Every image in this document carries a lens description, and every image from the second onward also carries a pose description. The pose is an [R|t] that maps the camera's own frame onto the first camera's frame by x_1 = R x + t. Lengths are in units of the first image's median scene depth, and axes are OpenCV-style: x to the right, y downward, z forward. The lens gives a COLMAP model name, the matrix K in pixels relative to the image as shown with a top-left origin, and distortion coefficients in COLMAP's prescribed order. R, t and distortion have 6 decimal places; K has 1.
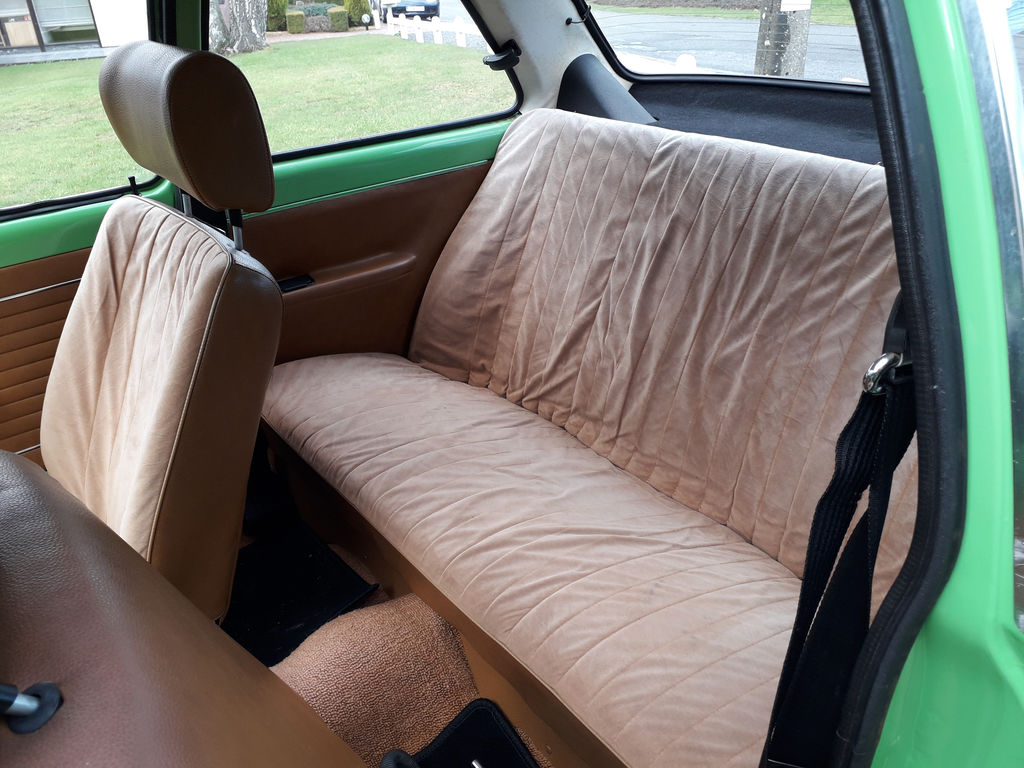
lens RADIAL K [[797.0, 0, 513.3], [0, 797.0, 389.2], [0, 0, 1]] dist [-0.001357, -0.065498]
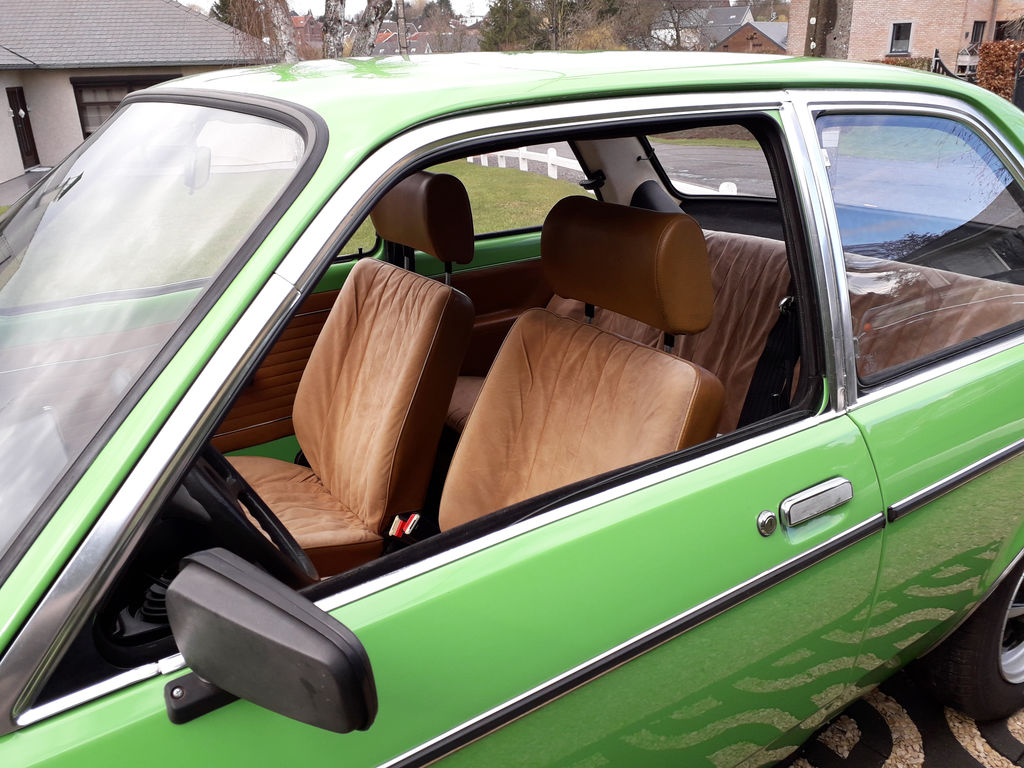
lens RADIAL K [[797.0, 0, 513.3], [0, 797.0, 389.2], [0, 0, 1]] dist [-0.001357, -0.065498]
pose [[0.997964, 0.034706, -0.053509, -0.088767], [-0.041814, 0.989544, -0.138039, 0.222460], [0.048159, 0.139995, 0.988980, -0.528235]]
